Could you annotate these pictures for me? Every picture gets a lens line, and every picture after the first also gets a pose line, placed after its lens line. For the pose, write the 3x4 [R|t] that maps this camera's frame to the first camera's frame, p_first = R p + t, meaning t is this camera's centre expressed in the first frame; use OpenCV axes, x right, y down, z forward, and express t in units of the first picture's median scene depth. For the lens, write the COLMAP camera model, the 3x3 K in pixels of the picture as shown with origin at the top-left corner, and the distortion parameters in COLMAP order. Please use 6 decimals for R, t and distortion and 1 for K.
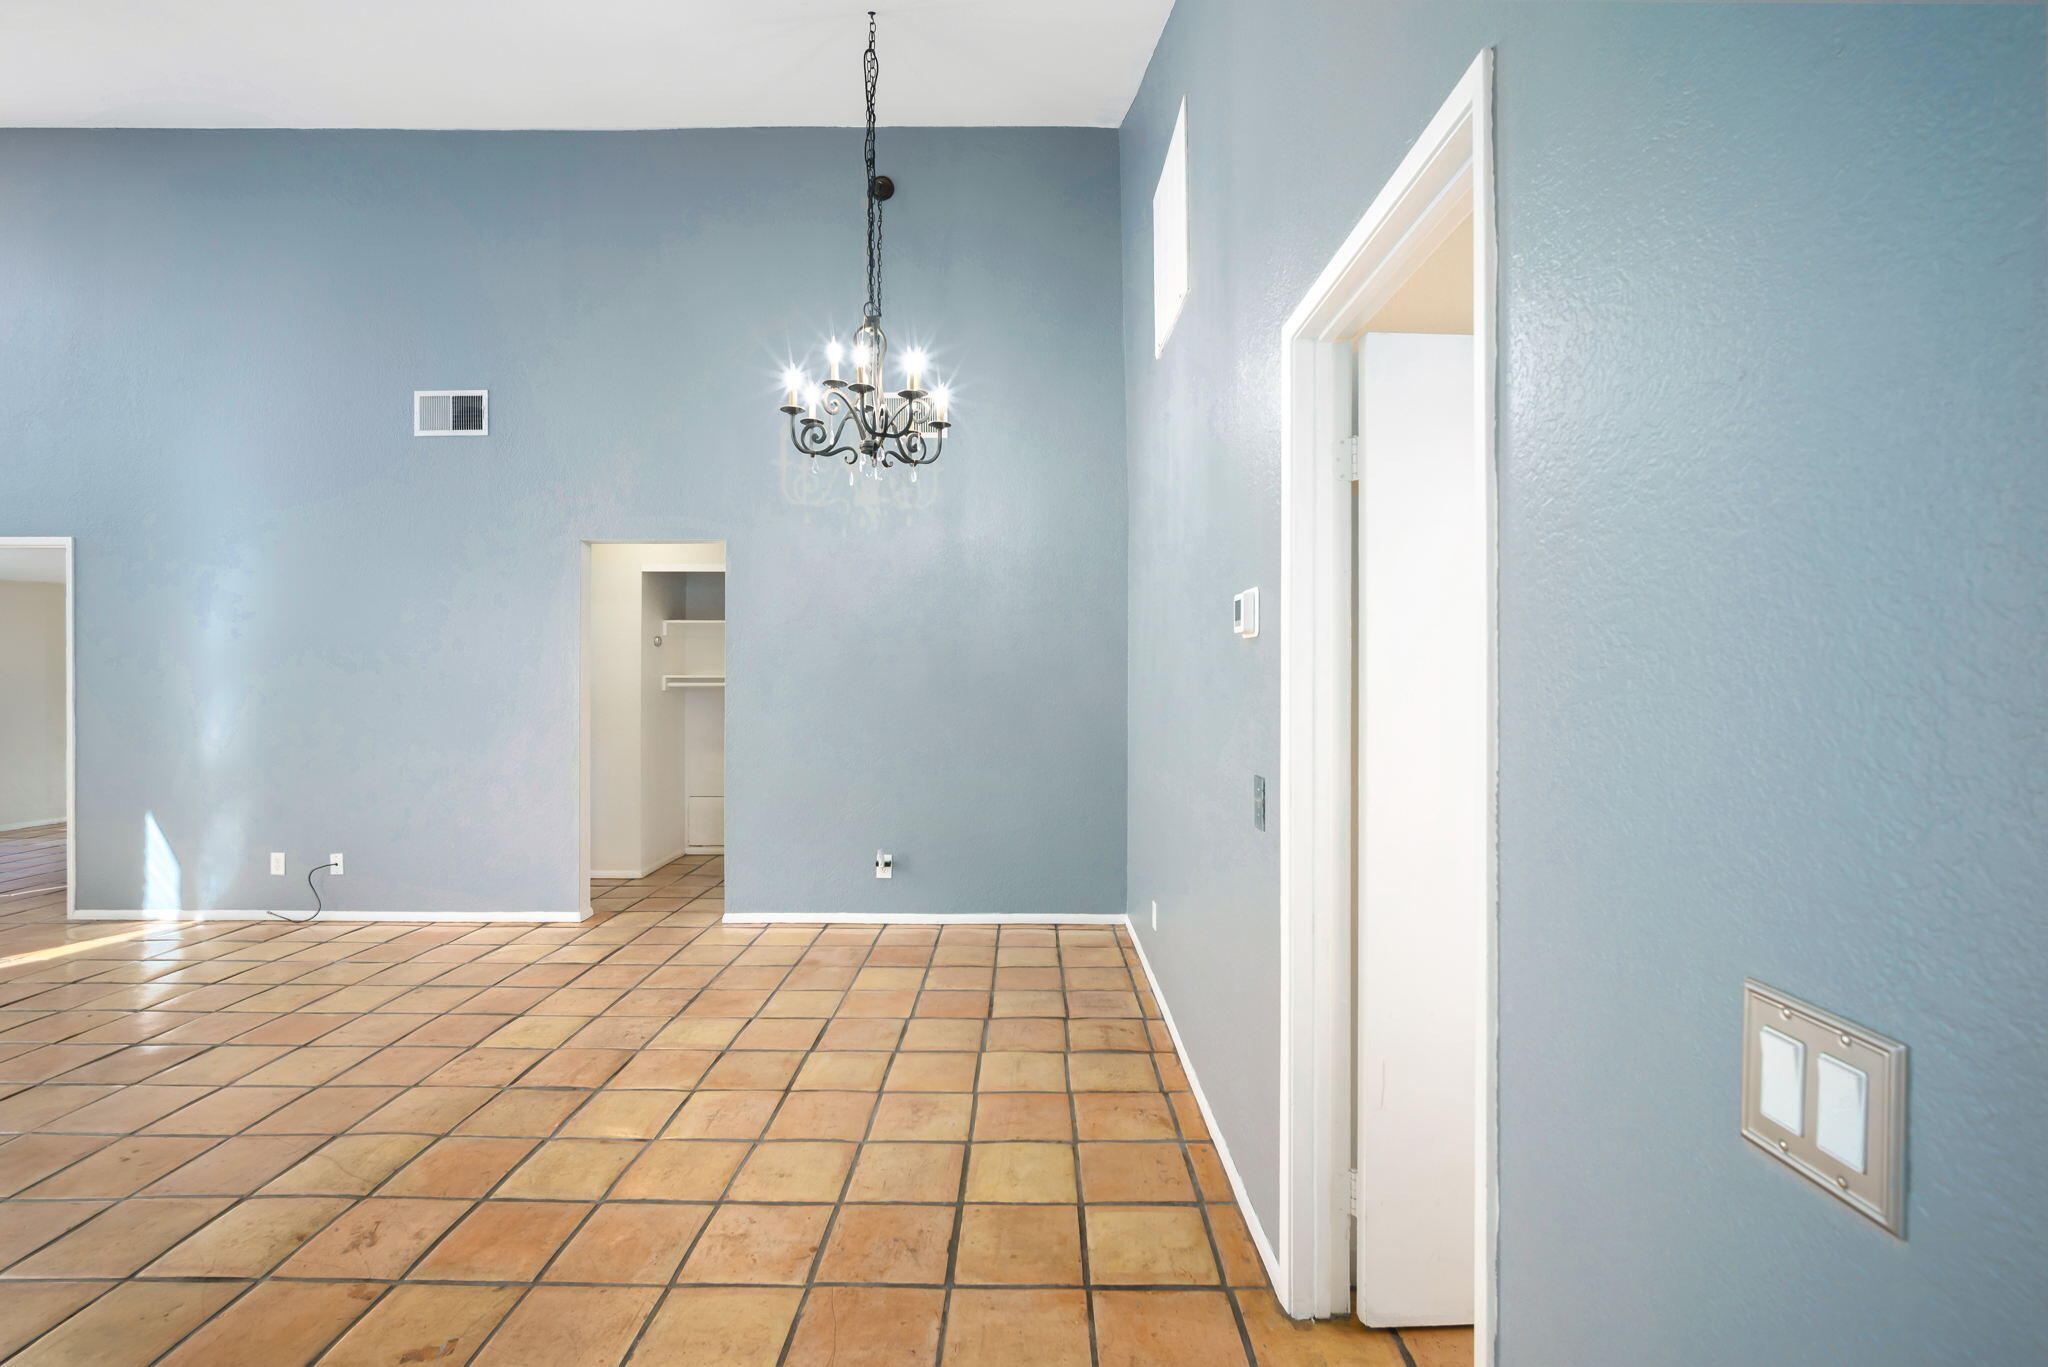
lens RADIAL K [[890.9, 0, 1028.0], [0, 890.9, 675.9], [0, 0, 1]] dist [-0.010061, 0.000824]
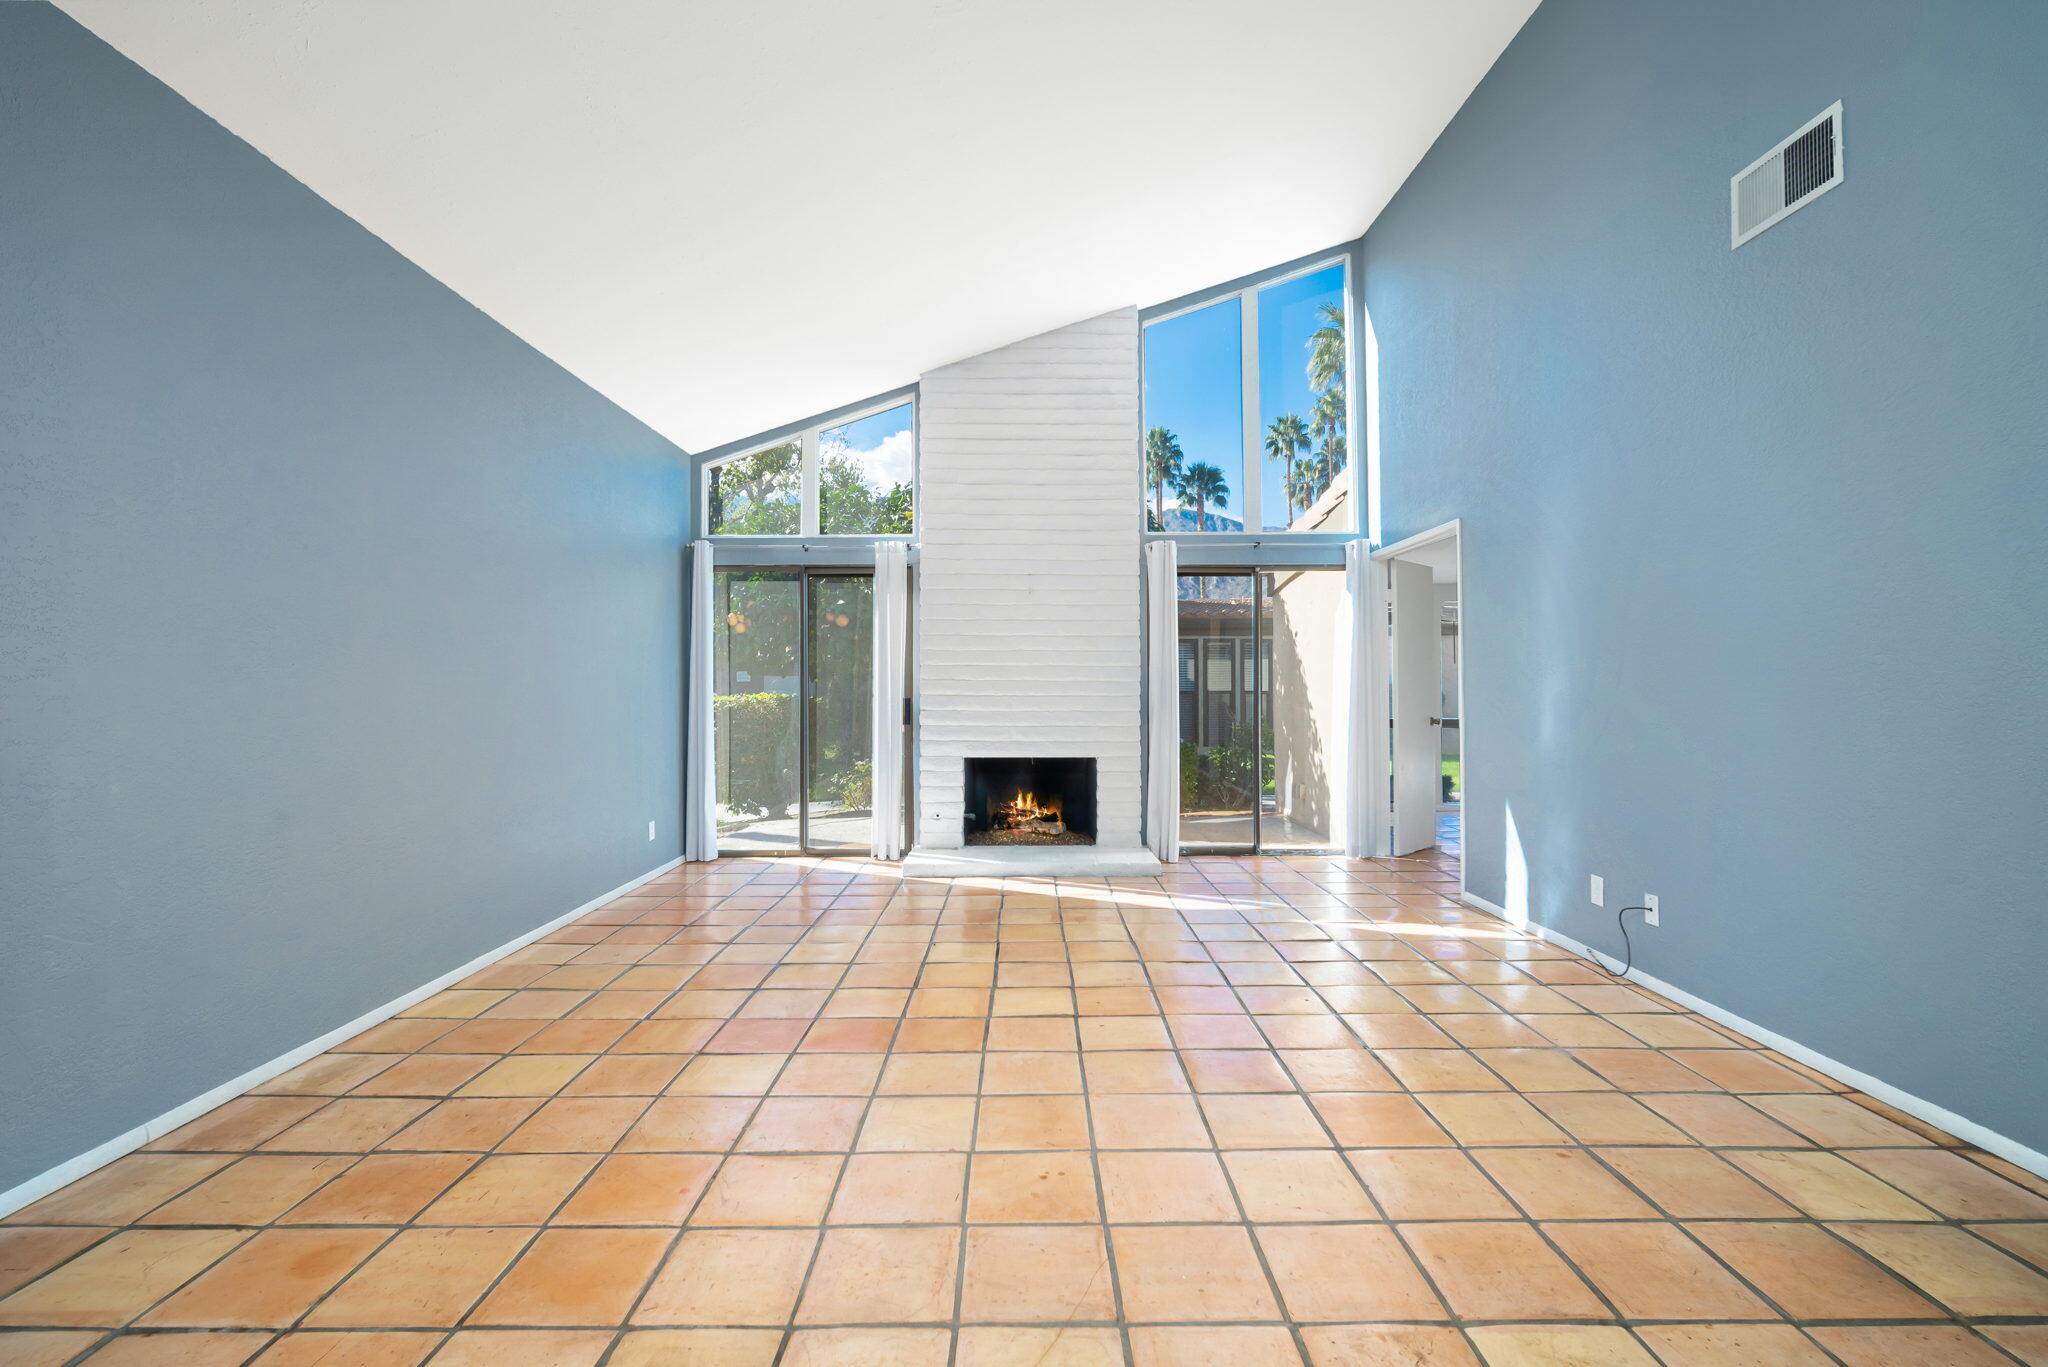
lens RADIAL K [[890.9, 0, 1015.7], [0, 890.9, 668.8], [0, 0, 1]] dist [-0.010061, 0.000824]
pose [[0.007182, -0.029056, -0.999552, -0.082326], [-0.002363, 0.999574, -0.029074, 0.044808], [0.999971, 0.002571, 0.007110, 0.492604]]
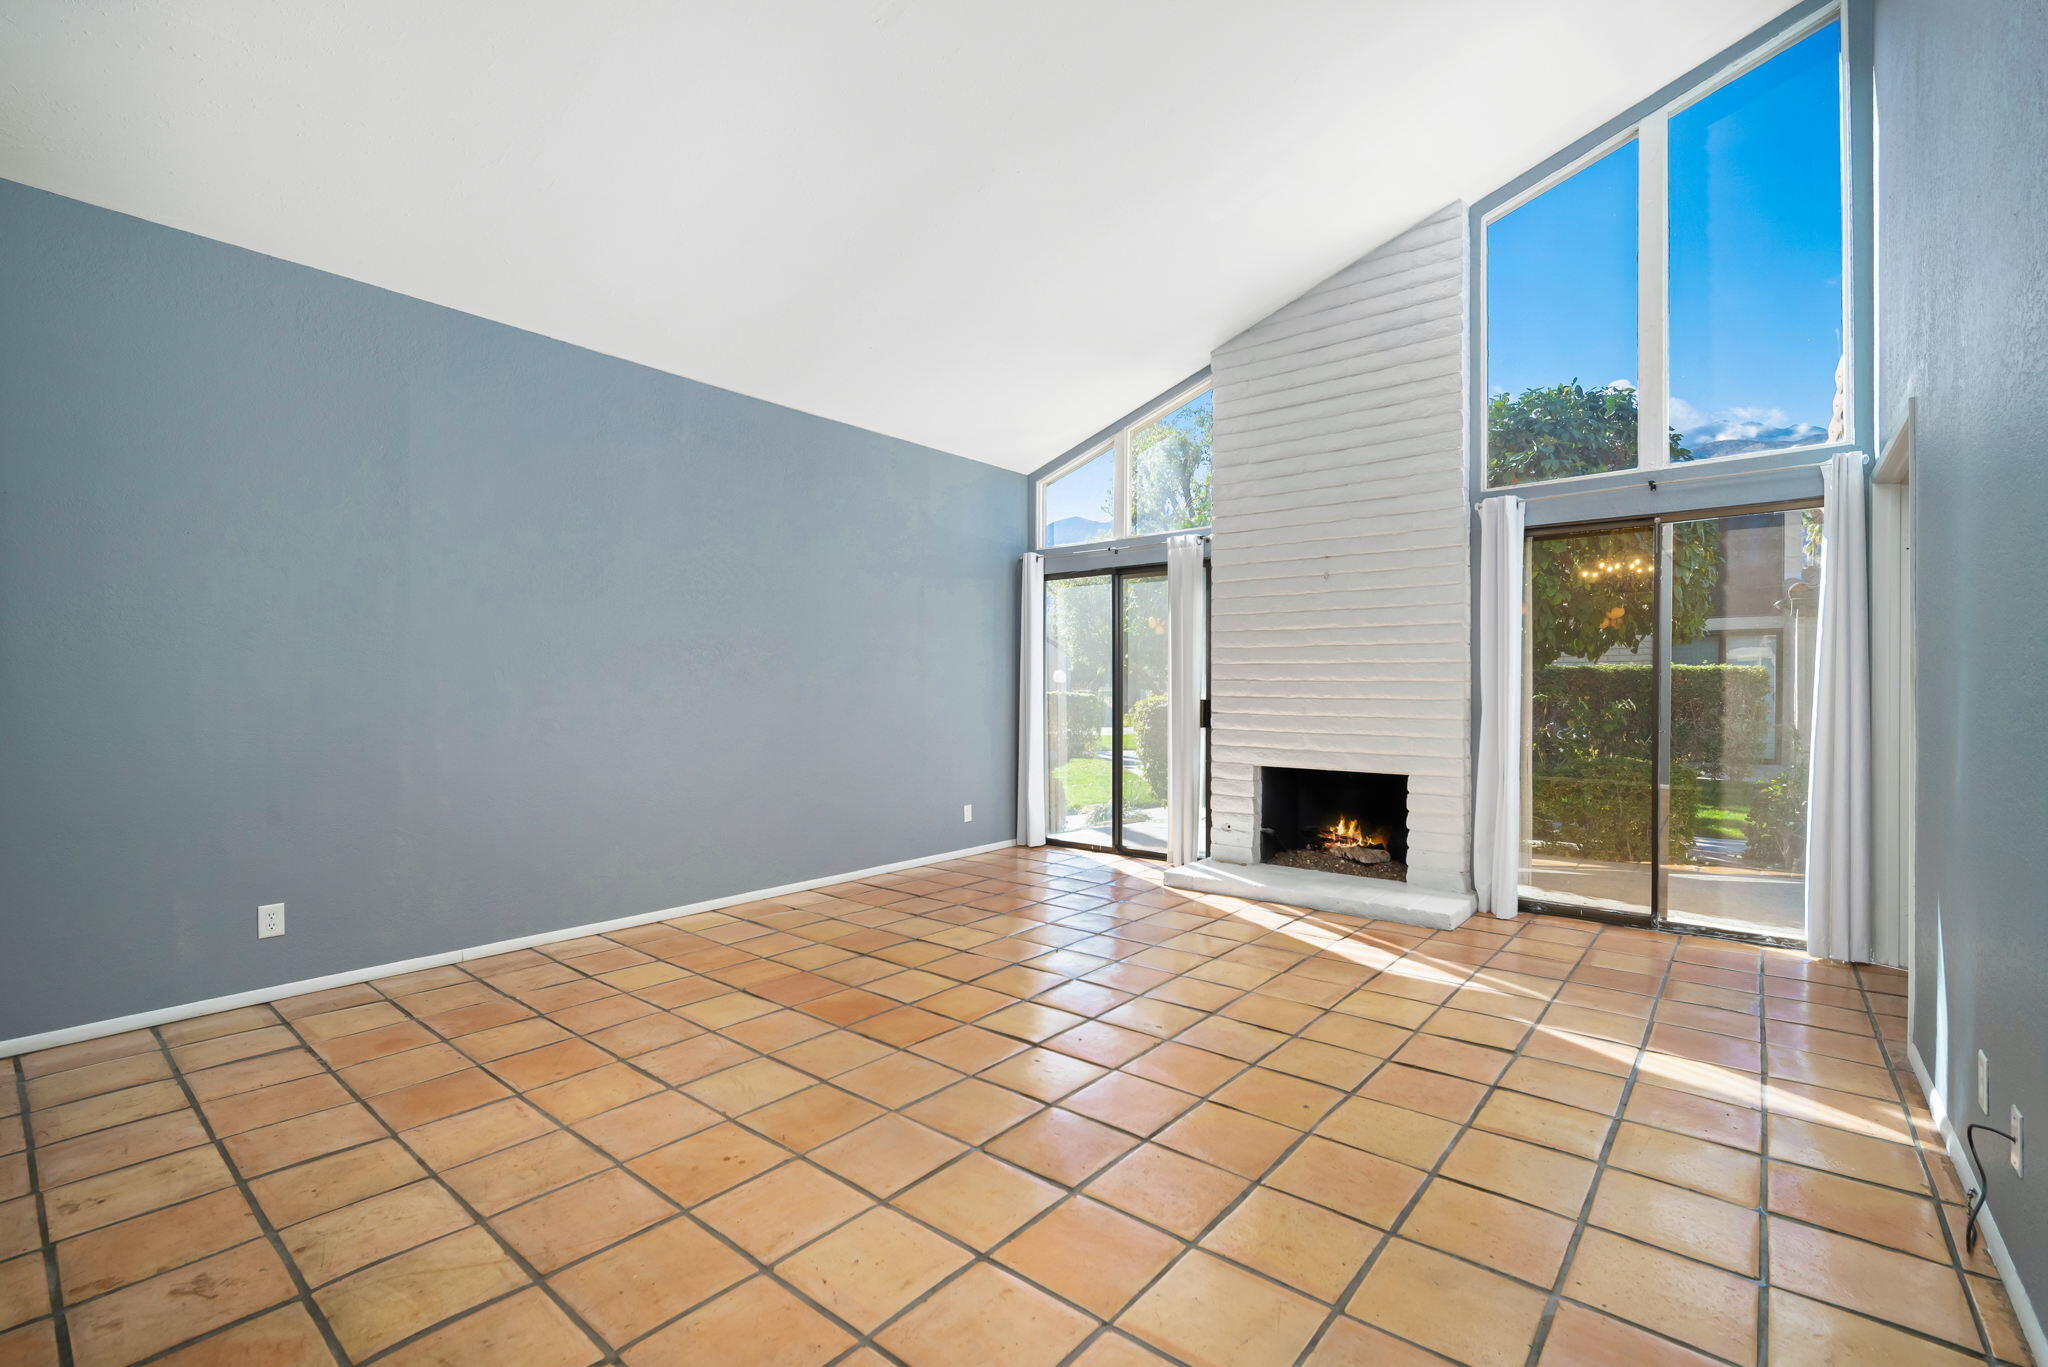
lens RADIAL K [[890.9, 0, 1014.7], [0, 890.9, 680.8], [0, 0, 1]] dist [-0.010061, 0.000824]
pose [[-0.632345, -0.015482, -0.774532, -0.262639], [-0.010099, 0.999880, -0.011741, 0.041536], [0.774621, 0.000398, -0.632426, 0.909352]]
